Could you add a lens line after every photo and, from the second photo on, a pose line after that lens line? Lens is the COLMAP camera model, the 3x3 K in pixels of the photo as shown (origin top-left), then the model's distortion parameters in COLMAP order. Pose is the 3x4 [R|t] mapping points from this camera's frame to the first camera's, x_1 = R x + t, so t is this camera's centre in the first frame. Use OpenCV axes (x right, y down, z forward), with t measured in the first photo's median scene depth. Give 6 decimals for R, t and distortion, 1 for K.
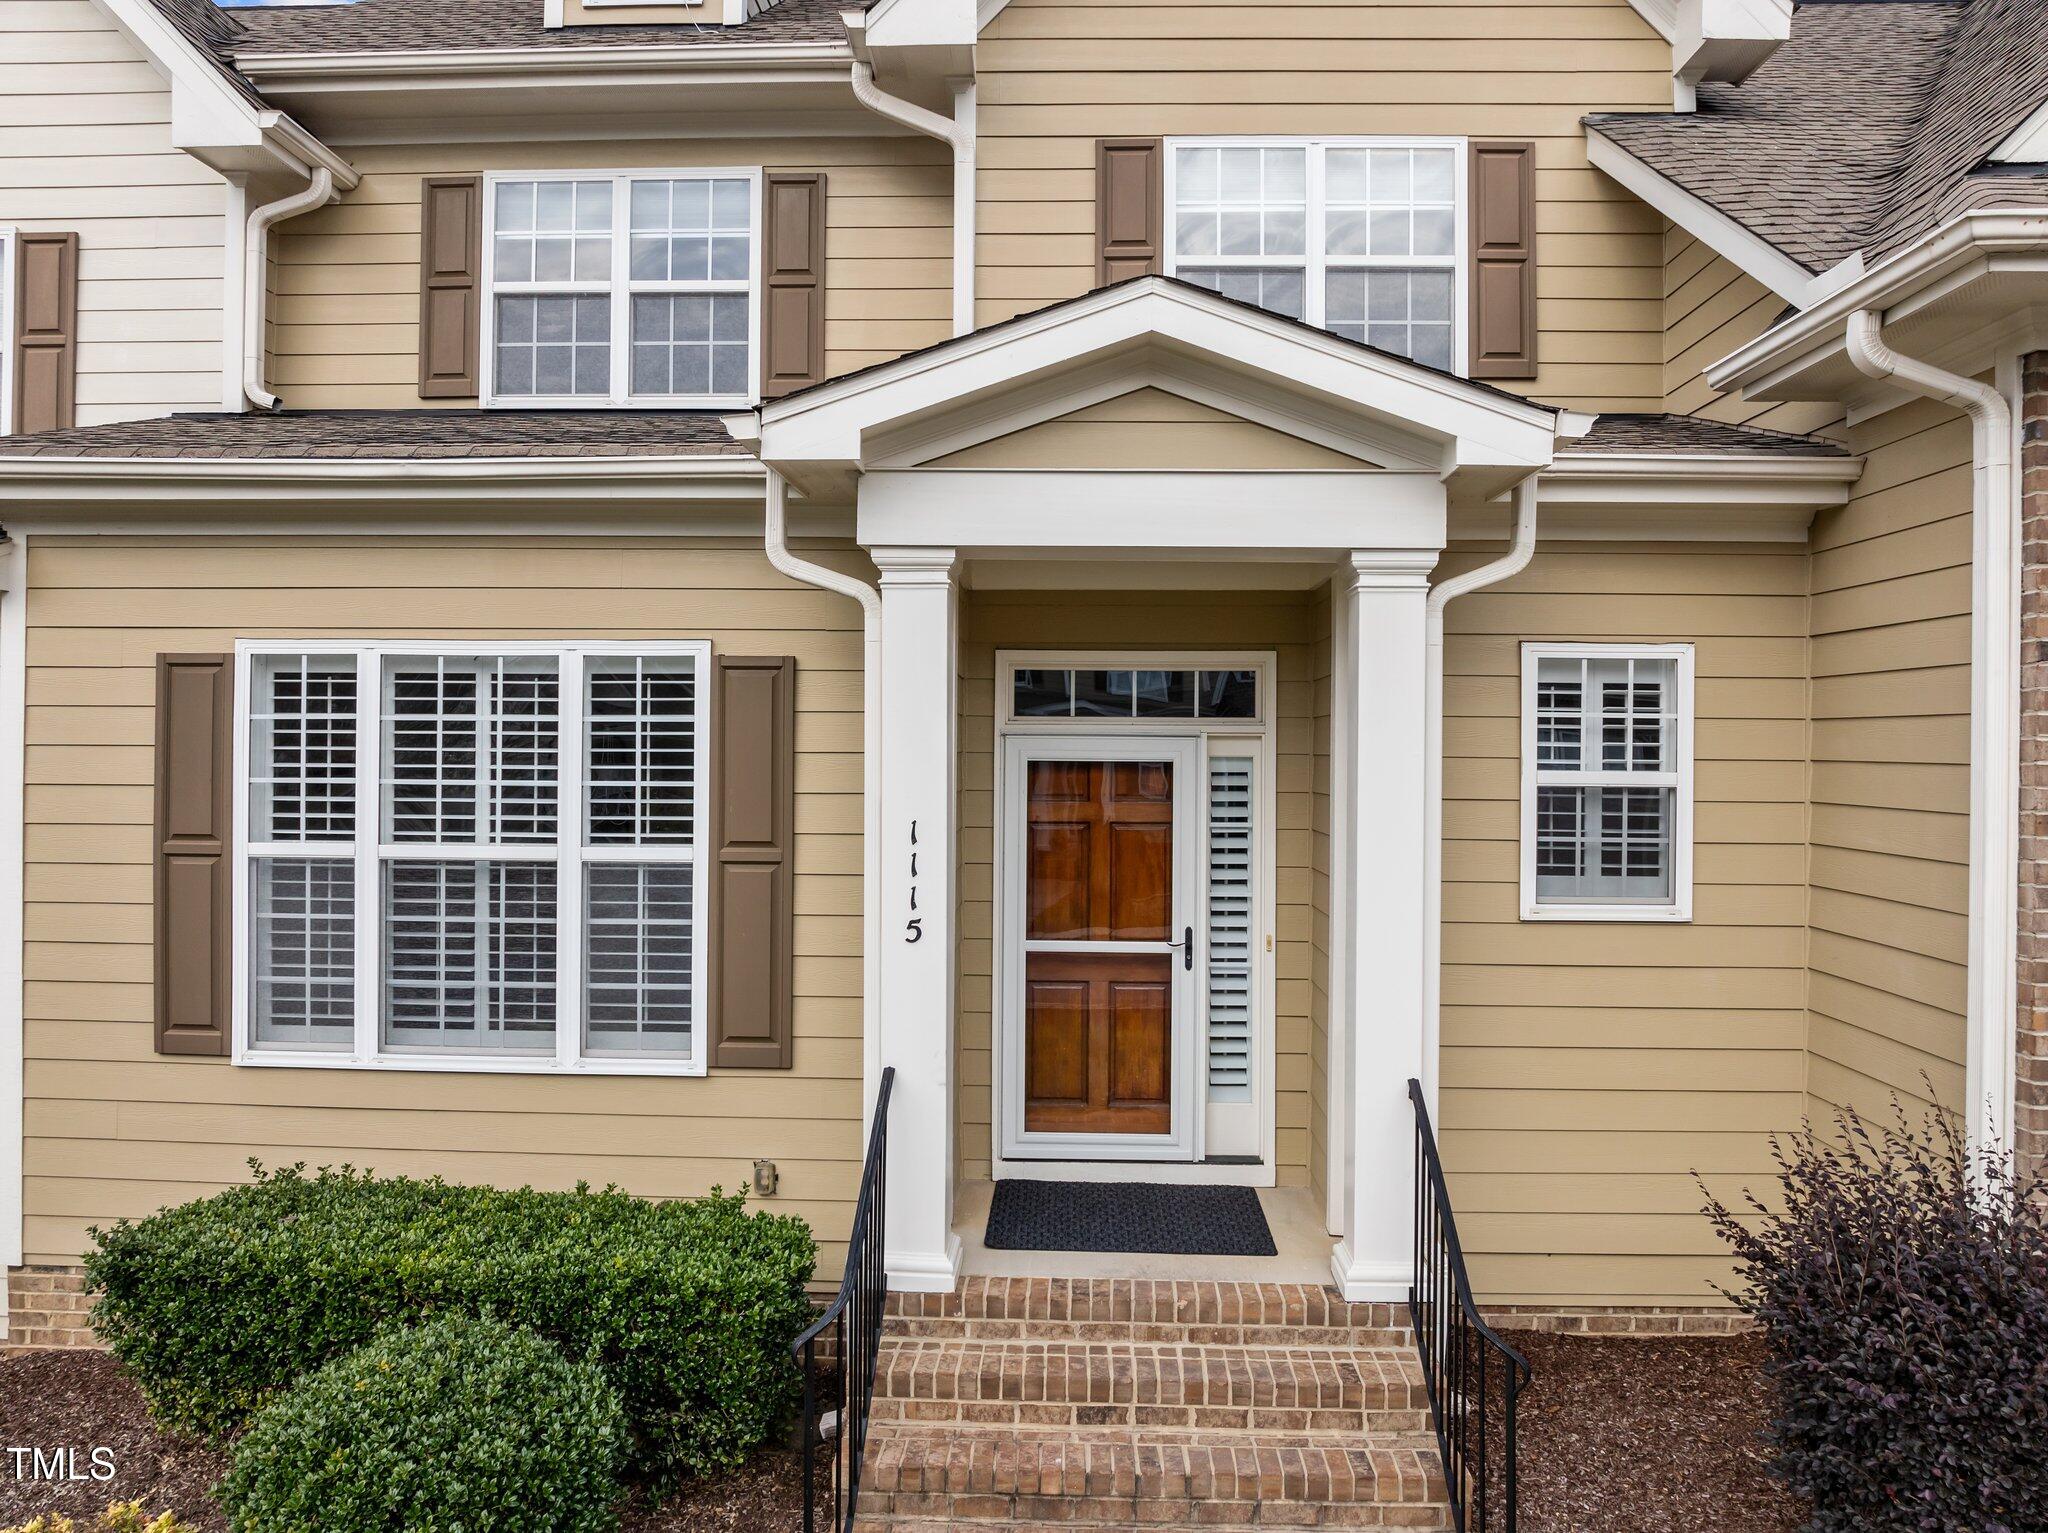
lens RADIAL K [[1435.5, 0, 1032.7], [0, 1435.5, 760.4], [0, 0, 1]] dist [-0.056404, -0.003054]
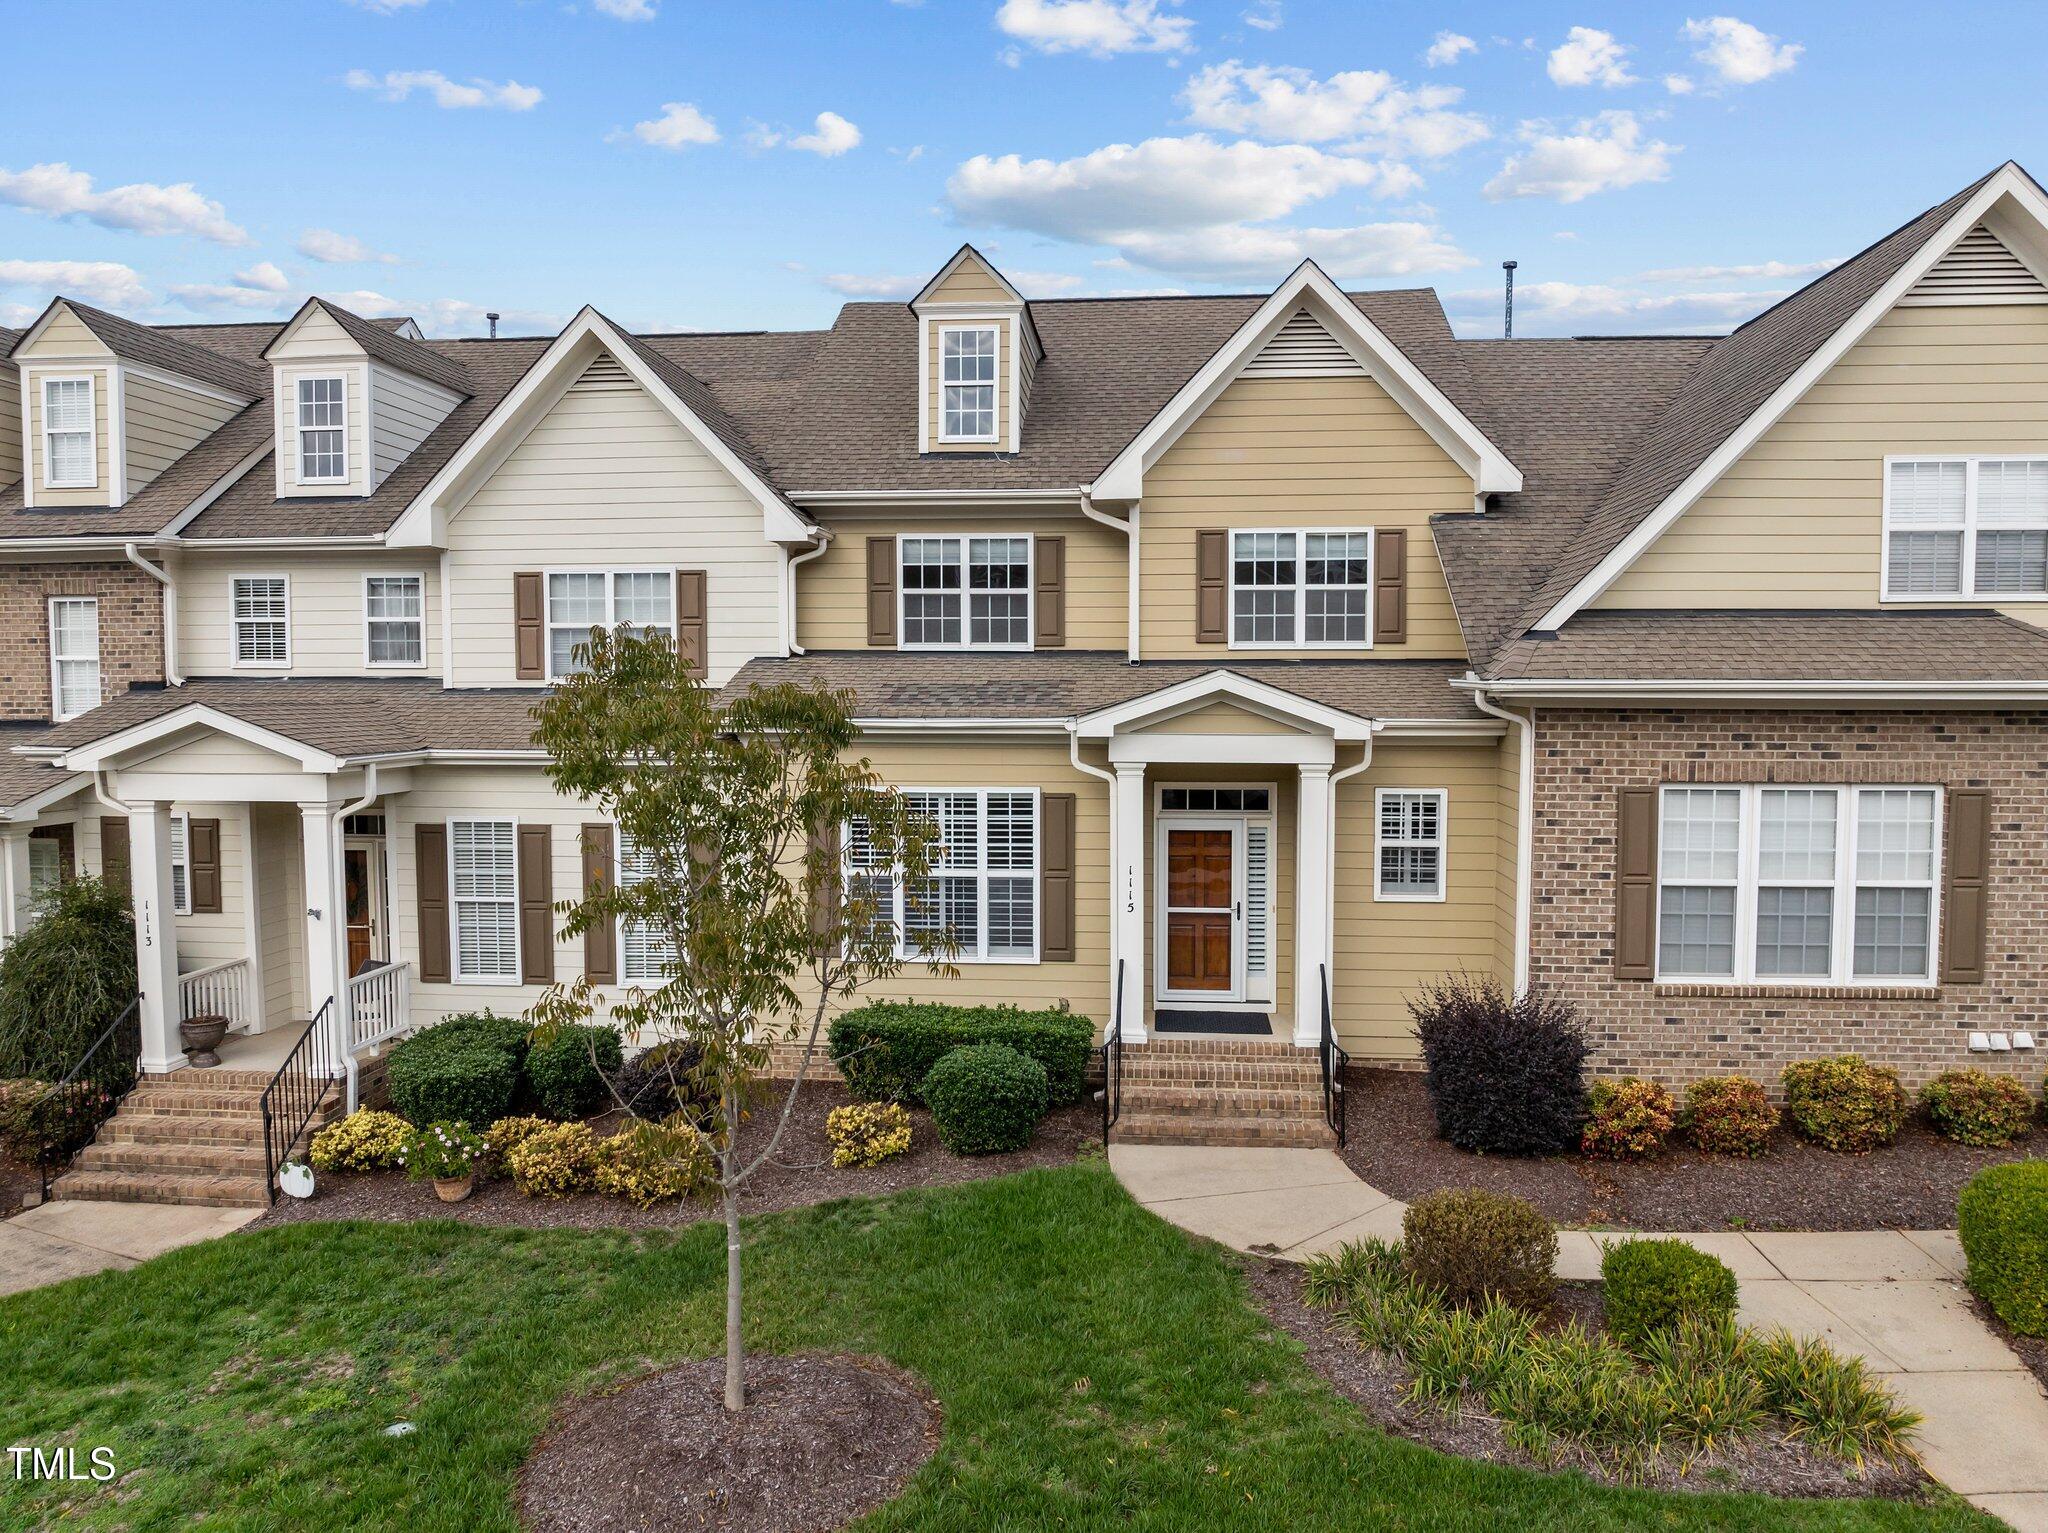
lens RADIAL K [[1436.2, 0, 1026.9], [0, 1436.2, 767.9], [0, 0, 1]] dist [-0.043158, -0.000645]
pose [[0.998331, -0.004990, -0.057536, -0.106685], [0.008237, 0.998378, 0.056334, -0.252871], [0.057161, -0.056714, 0.996753, -1.431024]]
